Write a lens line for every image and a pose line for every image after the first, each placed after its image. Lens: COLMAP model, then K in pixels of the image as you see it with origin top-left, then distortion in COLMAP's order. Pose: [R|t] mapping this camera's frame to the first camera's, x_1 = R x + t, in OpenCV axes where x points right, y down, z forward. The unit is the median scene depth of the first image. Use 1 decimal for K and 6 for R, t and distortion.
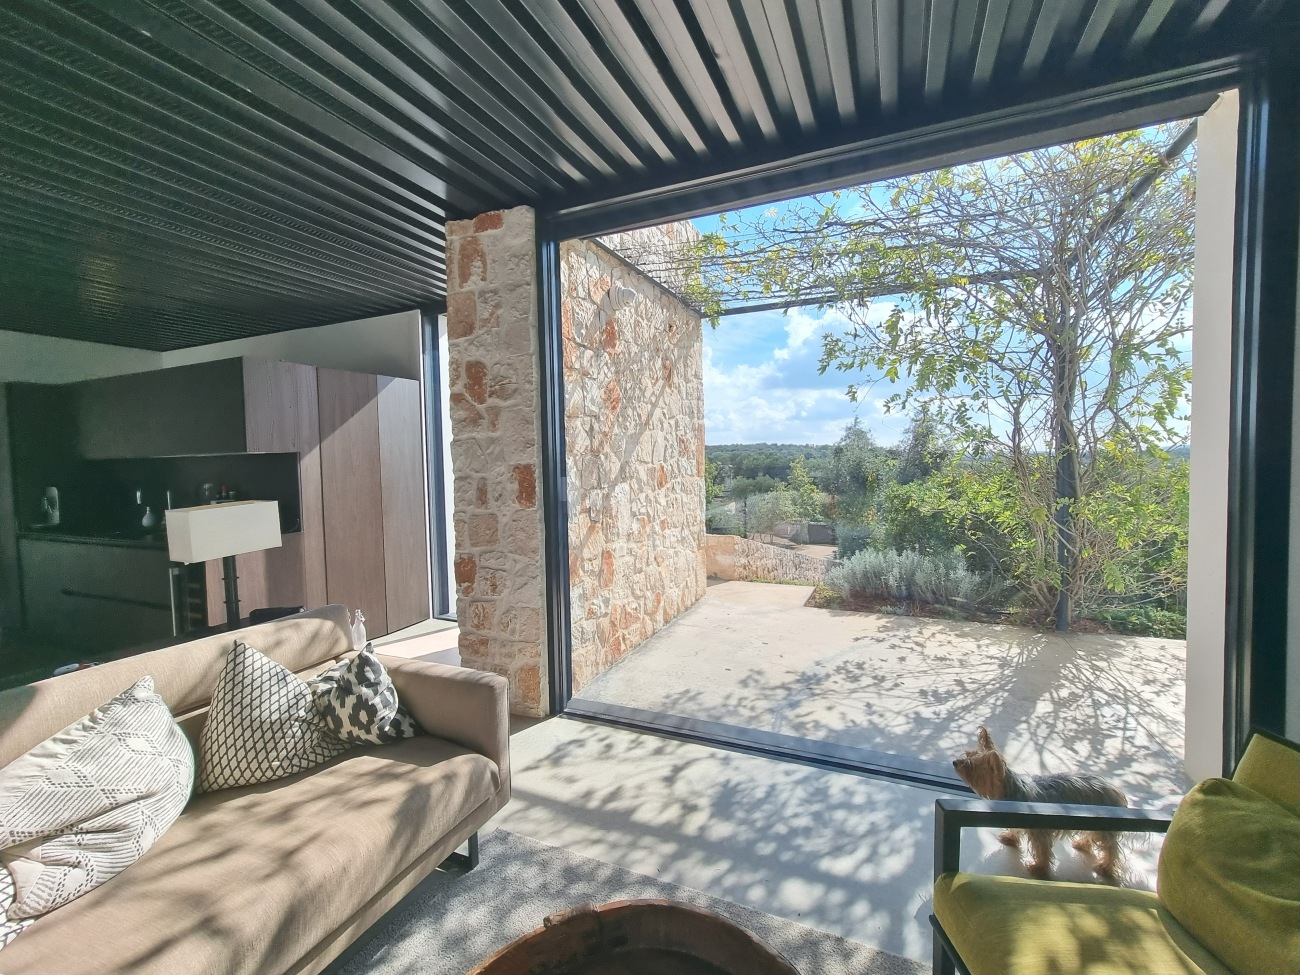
lens RADIAL K [[541.8, 0, 650.2], [0, 541.8, 485.1], [0, 0, 1]] dist [-0.002878, -0.000295]
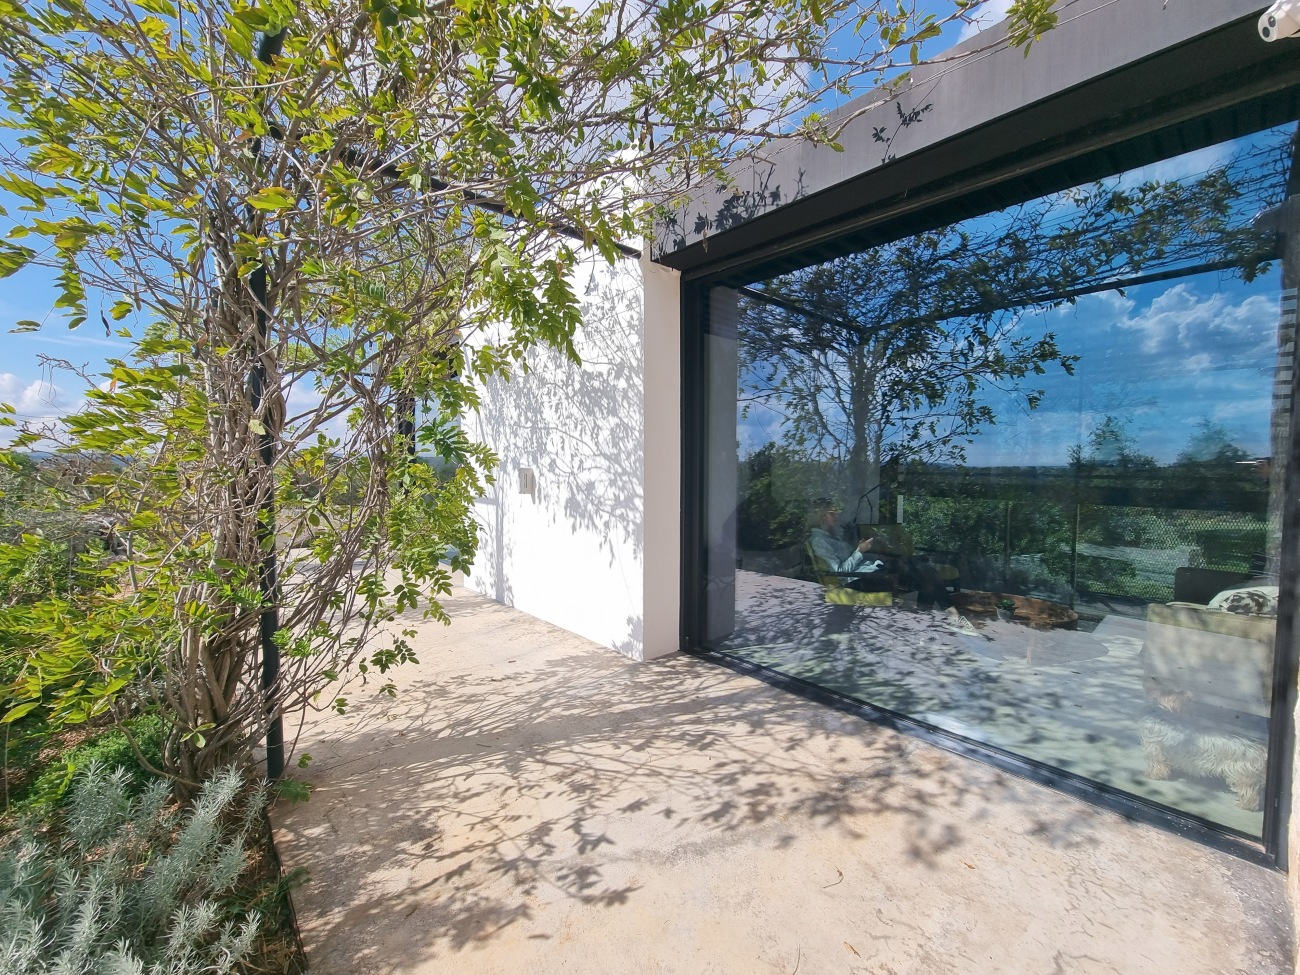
lens RADIAL K [[541.8, 0, 649.8], [0, 541.8, 487.8], [0, 0, 1]] dist [-0.002878, -0.000295]
pose [[-0.914570, 0.001867, 0.404423, 0.291852], [0.039307, 0.995665, 0.084294, -0.097171], [-0.402513, 0.092989, -0.910679, 2.050418]]
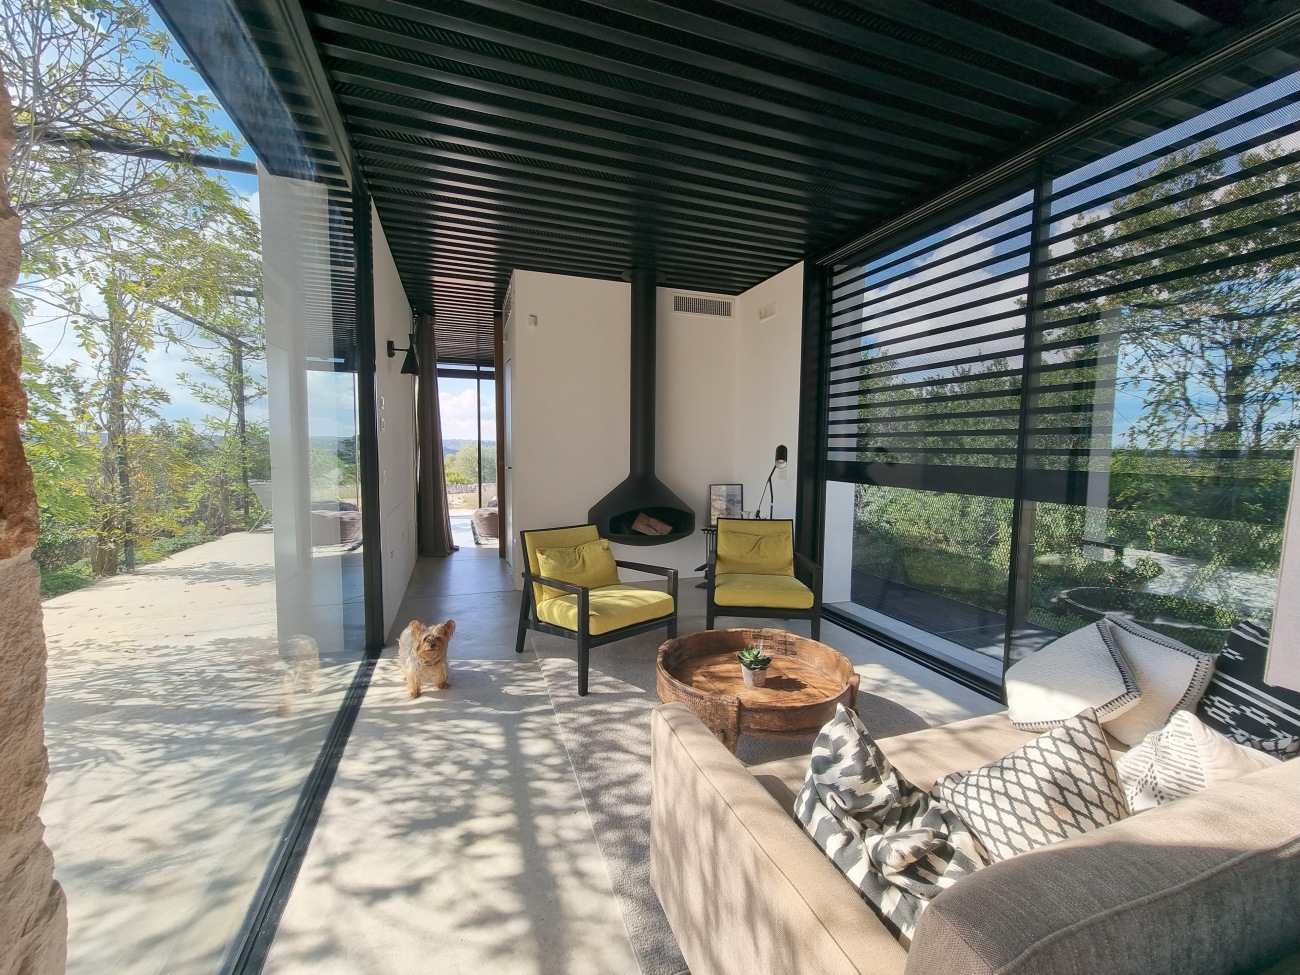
lens RADIAL K [[541.8, 0, 653.8], [0, 541.8, 489.8], [0, 0, 1]] dist [-0.002878, -0.000295]
pose [[-0.686237, -0.044391, 0.726022, -0.544090], [0.040441, 0.994264, 0.099017, 0.007804], [-0.726253, 0.097310, -0.680506, 1.040141]]
